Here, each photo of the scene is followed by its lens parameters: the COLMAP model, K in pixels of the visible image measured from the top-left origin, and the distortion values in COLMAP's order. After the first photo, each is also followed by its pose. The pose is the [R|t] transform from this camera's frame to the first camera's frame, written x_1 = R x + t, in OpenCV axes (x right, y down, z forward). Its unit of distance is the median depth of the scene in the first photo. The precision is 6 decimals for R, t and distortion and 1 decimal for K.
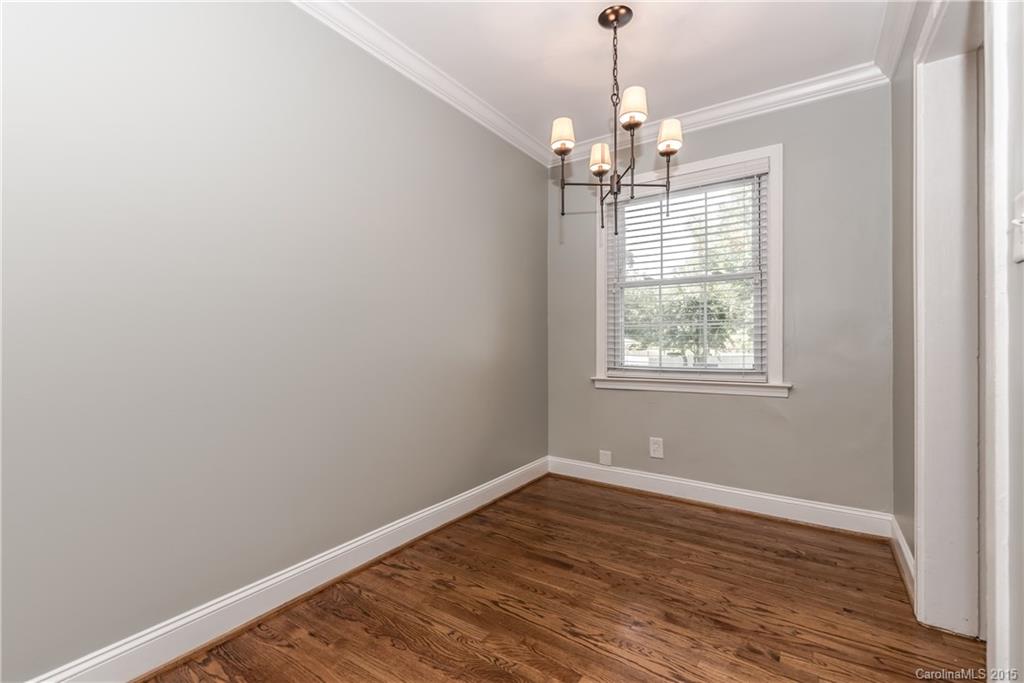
lens RADIAL K [[454.3, 0, 508.4], [0, 454.3, 336.7], [0, 0, 1]] dist [0.004038, -0.000058]
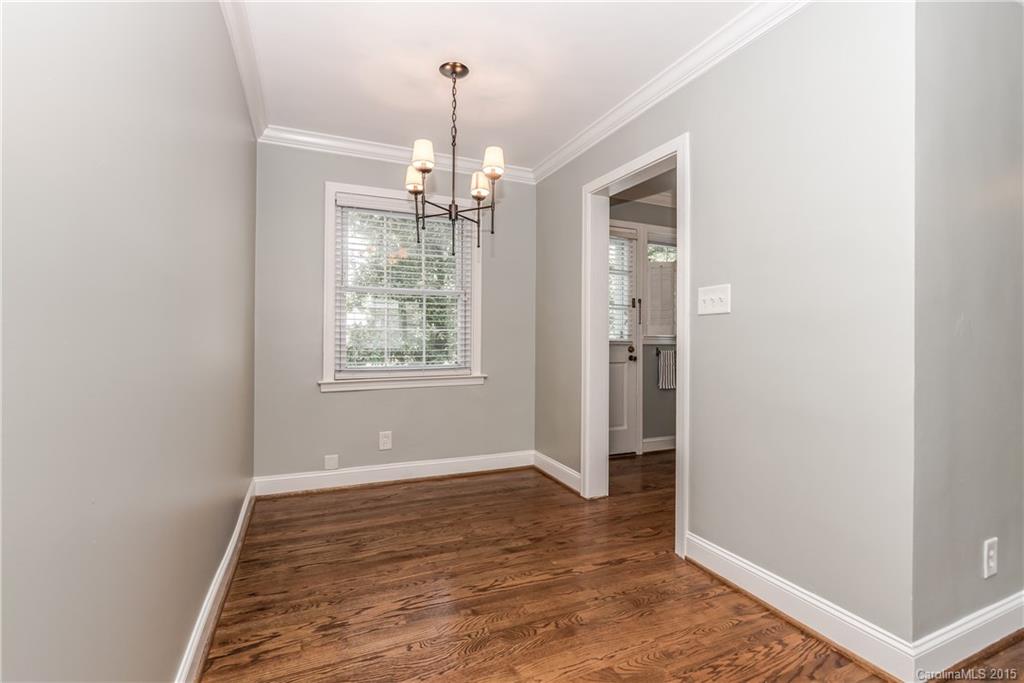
lens RADIAL K [[454.3, 0, 508.4], [0, 454.3, 336.7], [0, 0, 1]] dist [0.004038, -0.000058]
pose [[0.533587, 0.008867, 0.845699, -0.561163], [-0.013198, 0.999911, -0.002156, -0.011075], [-0.845642, -0.010011, 0.533656, 0.203462]]
